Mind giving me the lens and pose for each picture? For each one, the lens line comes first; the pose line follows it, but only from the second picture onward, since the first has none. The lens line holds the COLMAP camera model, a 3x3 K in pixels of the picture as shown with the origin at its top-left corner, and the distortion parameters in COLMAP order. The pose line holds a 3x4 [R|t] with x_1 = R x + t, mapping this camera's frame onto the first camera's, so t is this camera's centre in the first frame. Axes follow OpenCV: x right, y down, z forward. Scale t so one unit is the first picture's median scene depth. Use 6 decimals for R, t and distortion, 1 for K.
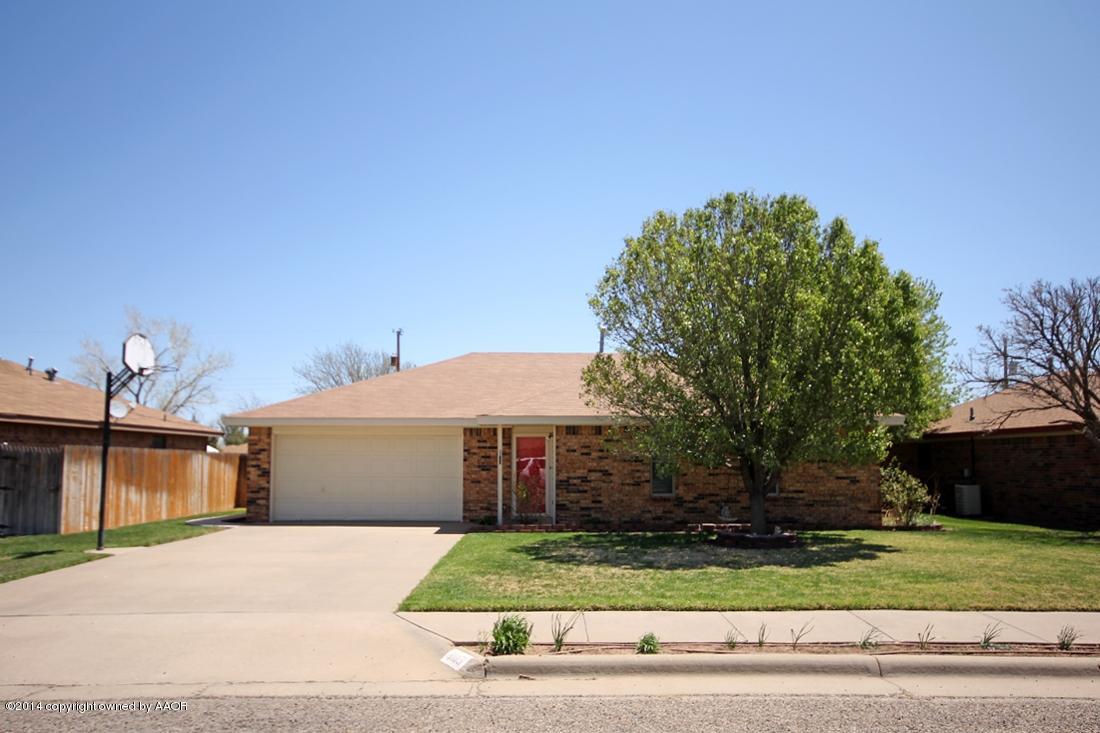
lens RADIAL K [[1599.6, 0, 550.4], [0, 1599.6, 385.1], [0, 0, 1]] dist [0.060993, 0.124780]
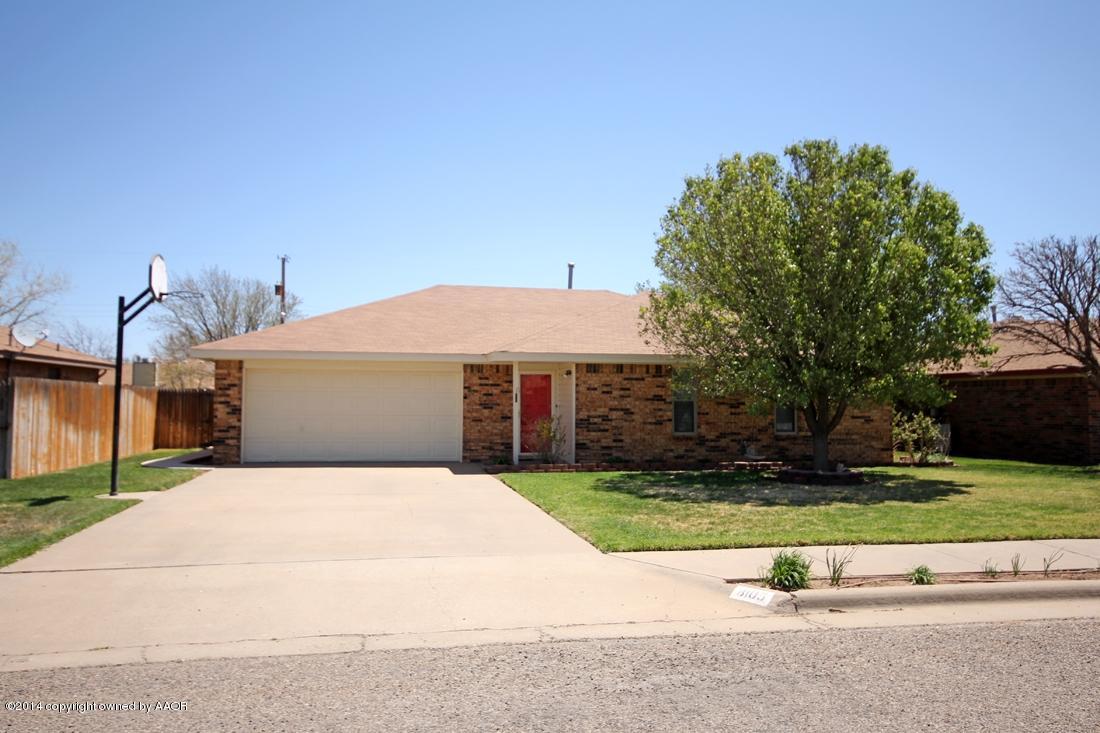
lens RADIAL K [[1705.8, 0, 550.0], [0, 1705.8, 366.5], [0, 0, 1]] dist [0.067413, 0.064416]
pose [[0.938743, 0.012618, 0.344387, -0.375438], [-0.022453, 0.999446, 0.024586, 0.001937], [-0.343886, -0.030813, 0.938506, 0.024346]]
